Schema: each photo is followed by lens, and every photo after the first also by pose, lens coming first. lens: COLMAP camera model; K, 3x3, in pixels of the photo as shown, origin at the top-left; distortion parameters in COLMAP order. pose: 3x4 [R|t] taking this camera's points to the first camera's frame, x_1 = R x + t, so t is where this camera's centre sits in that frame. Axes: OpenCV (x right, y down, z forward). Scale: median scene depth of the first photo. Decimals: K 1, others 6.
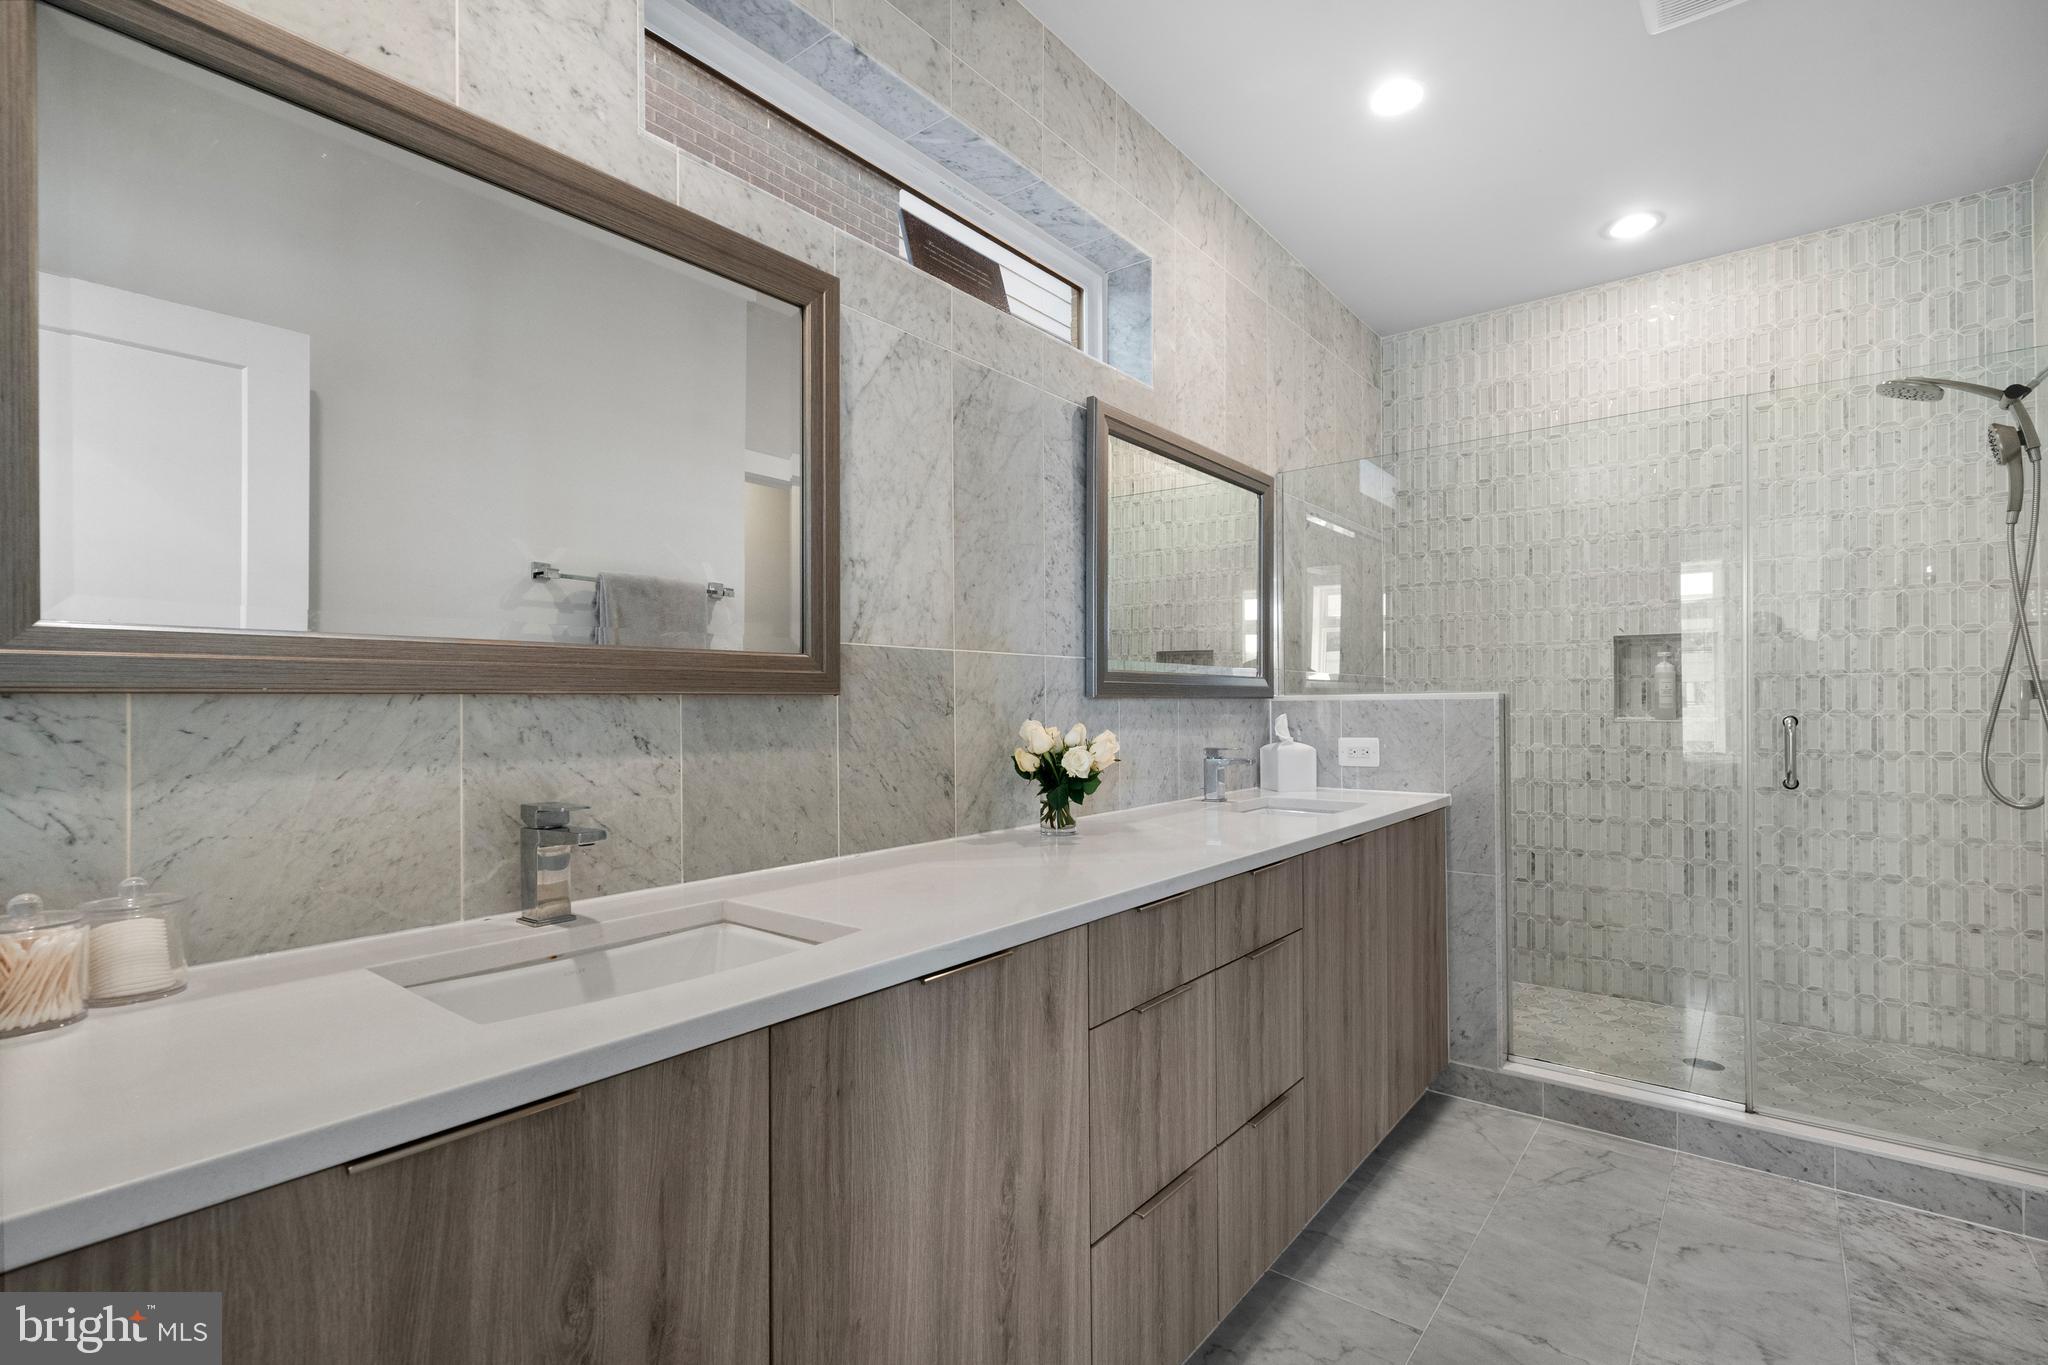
lens RADIAL K [[941.9, 0, 1023.9], [0, 941.9, 693.2], [0, 0, 1]] dist [0.005732, 0.000662]
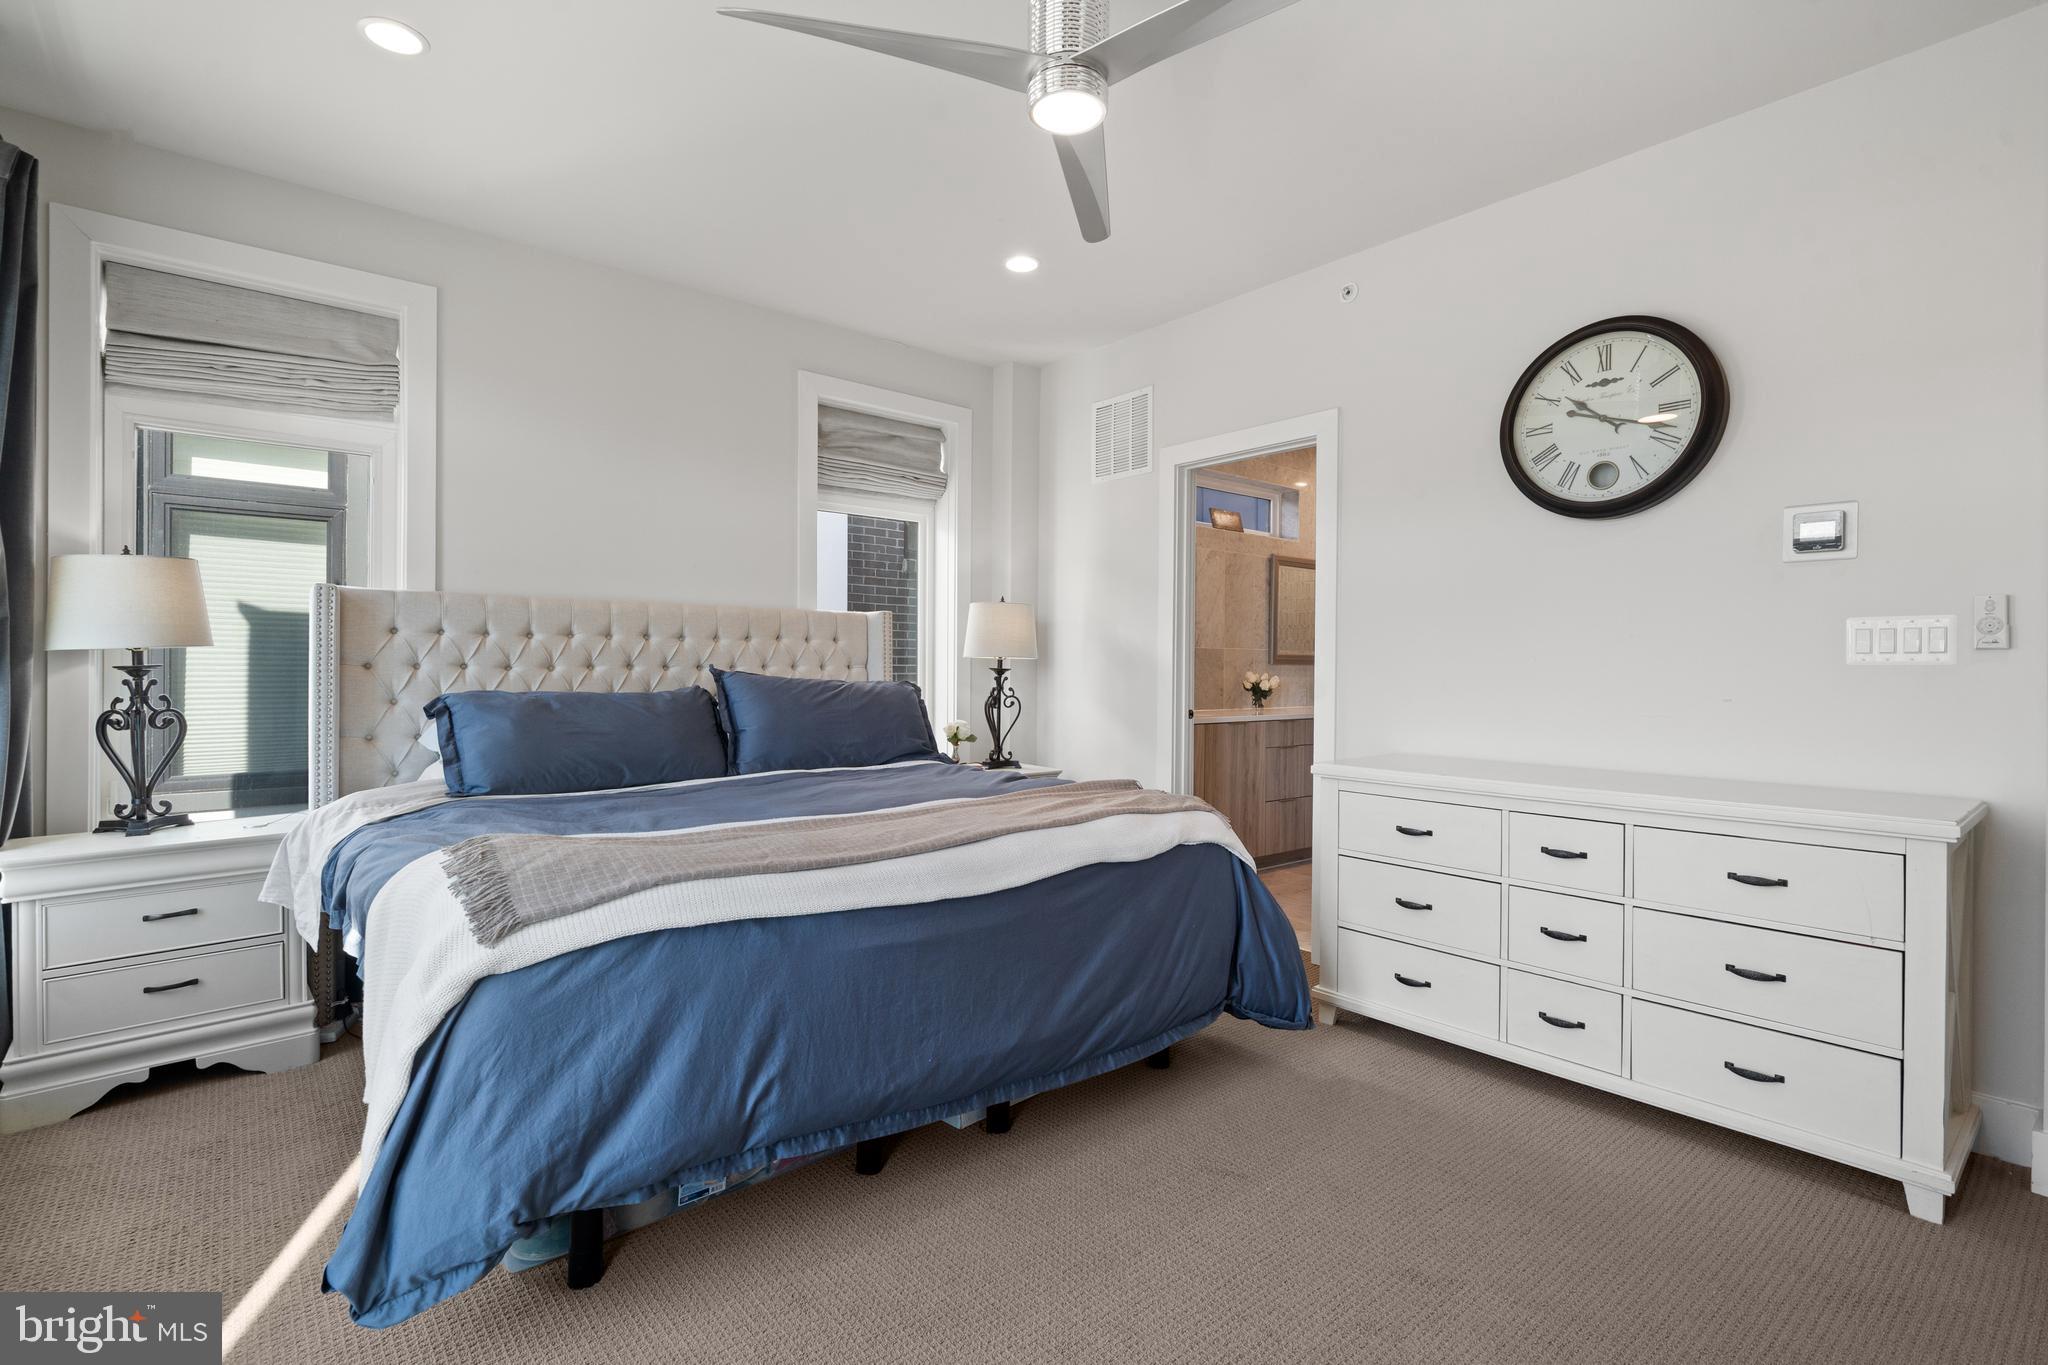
lens RADIAL K [[941.9, 0, 1025.7], [0, 941.9, 676.2], [0, 0, 1]] dist [0.005732, 0.000662]
pose [[0.979831, 0.013727, -0.199358, -0.091449], [-0.009750, 0.999734, 0.020915, -0.012209], [0.199592, -0.018549, 0.979704, -2.072018]]
